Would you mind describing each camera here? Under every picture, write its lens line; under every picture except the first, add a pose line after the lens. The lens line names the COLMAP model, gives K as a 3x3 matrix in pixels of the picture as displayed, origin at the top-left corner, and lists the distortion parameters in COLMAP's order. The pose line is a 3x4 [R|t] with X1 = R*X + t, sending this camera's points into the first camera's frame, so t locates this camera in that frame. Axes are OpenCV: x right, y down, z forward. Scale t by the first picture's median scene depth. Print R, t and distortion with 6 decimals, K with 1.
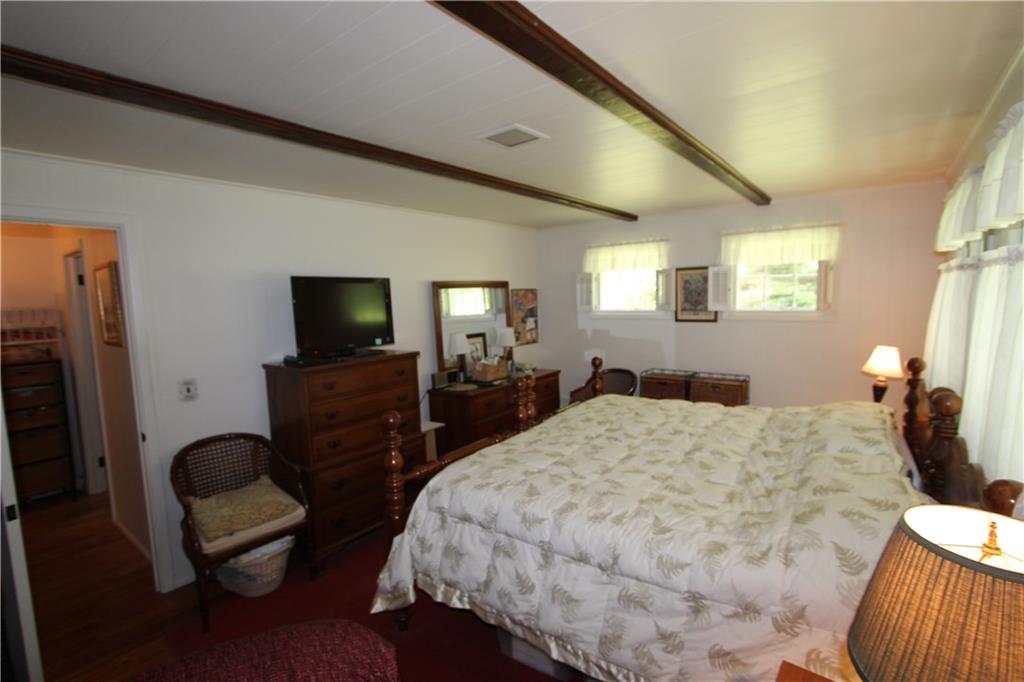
lens RADIAL K [[472.2, 0, 519.3], [0, 472.2, 340.8], [0, 0, 1]] dist [-0.021052, 0.004227]
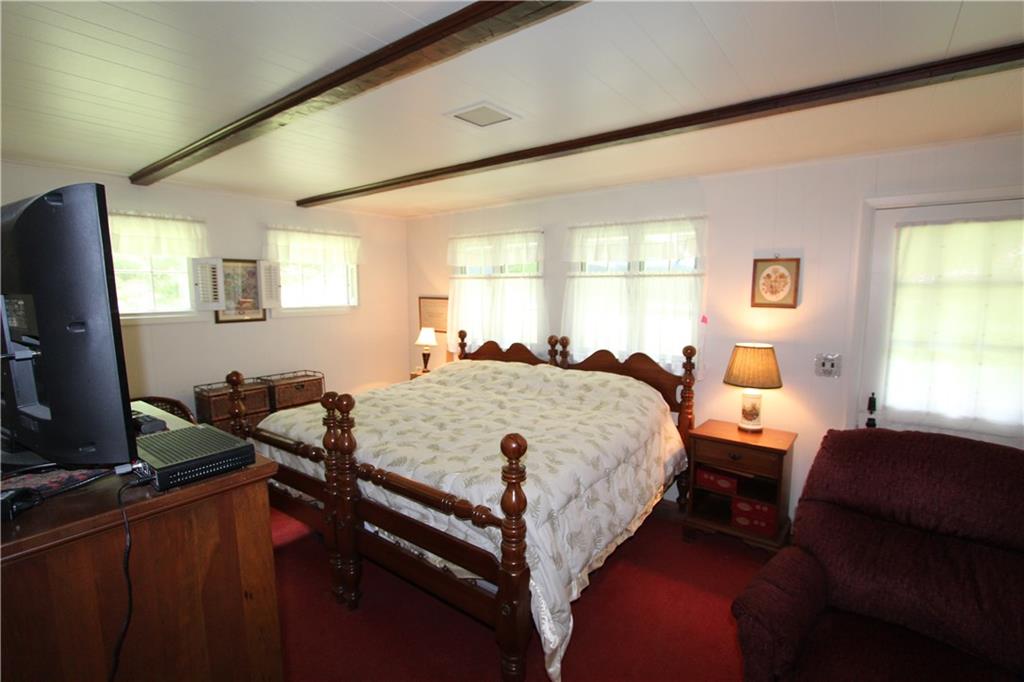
lens RADIAL K [[472.2, 0, 519.3], [0, 472.2, 340.8], [0, 0, 1]] dist [-0.021052, 0.004227]
pose [[-0.008073, -0.085891, 0.996272, -0.528782], [0.097939, 0.991446, 0.086269, -0.031905], [-0.995160, 0.098270, 0.000408, 0.513554]]
